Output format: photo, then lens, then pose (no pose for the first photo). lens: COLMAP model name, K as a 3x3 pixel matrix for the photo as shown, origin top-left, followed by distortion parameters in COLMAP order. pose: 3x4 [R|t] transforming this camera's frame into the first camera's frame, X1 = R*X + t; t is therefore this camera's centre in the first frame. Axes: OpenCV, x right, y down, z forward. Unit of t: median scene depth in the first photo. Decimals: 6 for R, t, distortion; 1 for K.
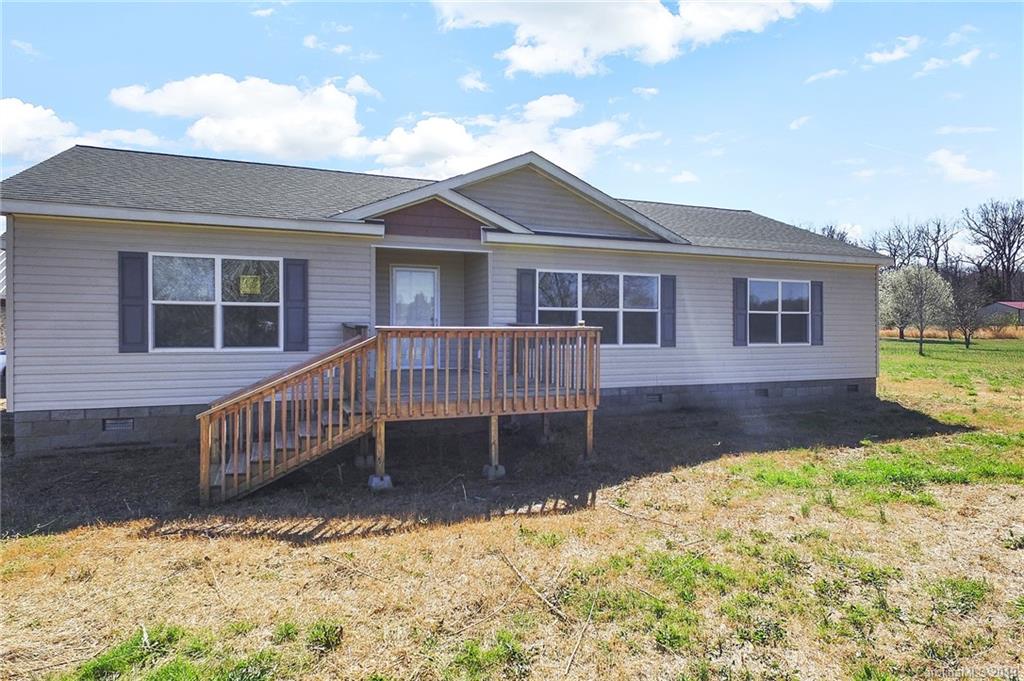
lens RADIAL K [[593.1, 0, 517.4], [0, 593.1, 337.2], [0, 0, 1]] dist [0.003963, 0.001805]
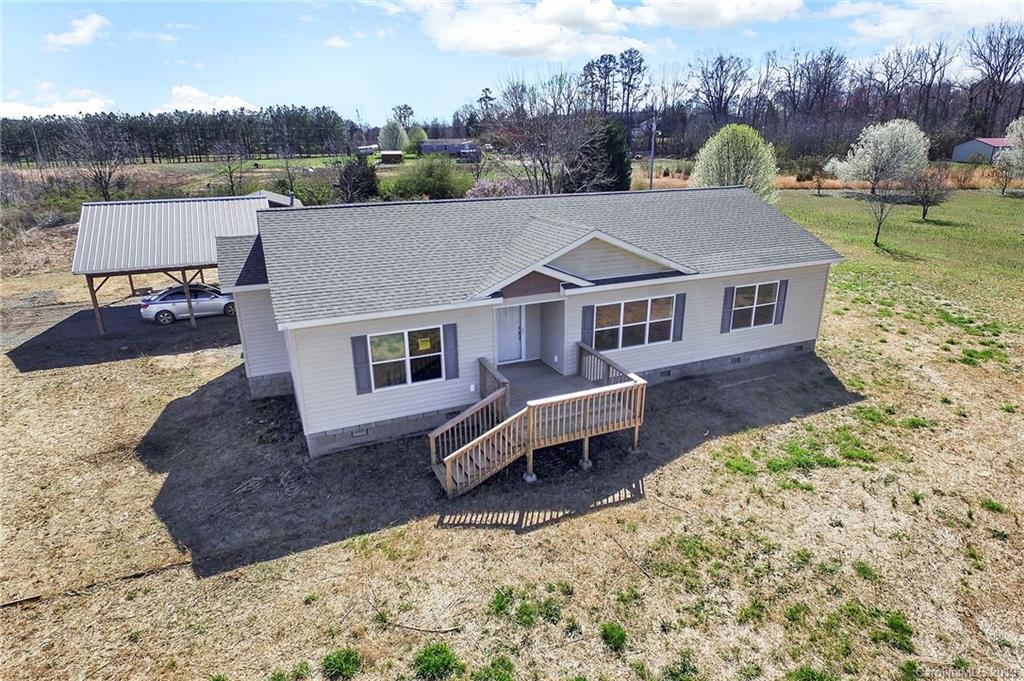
lens RADIAL K [[594.0, 0, 515.3], [0, 594.0, 338.3], [0, 0, 1]] dist [0.004076, 0.005753]
pose [[0.999283, -0.016391, 0.034138, -0.223620], [0.004532, 0.946756, 0.321919, -0.524543], [-0.037597, -0.321533, 0.946152, -0.432916]]
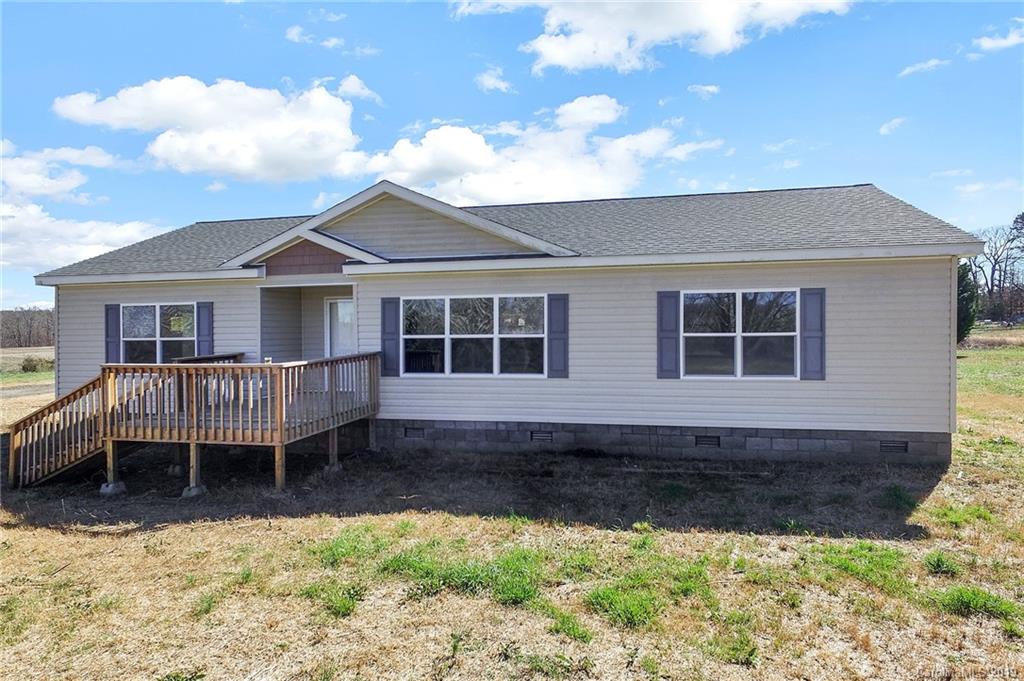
lens RADIAL K [[594.0, 0, 502.1], [0, 594.0, 340.9], [0, 0, 1]] dist [0.004076, 0.005753]
pose [[0.824626, 0.007914, -0.565622, 0.748057], [0.010498, 0.999516, 0.029290, -0.070126], [0.565580, -0.030091, 0.824144, 0.280115]]
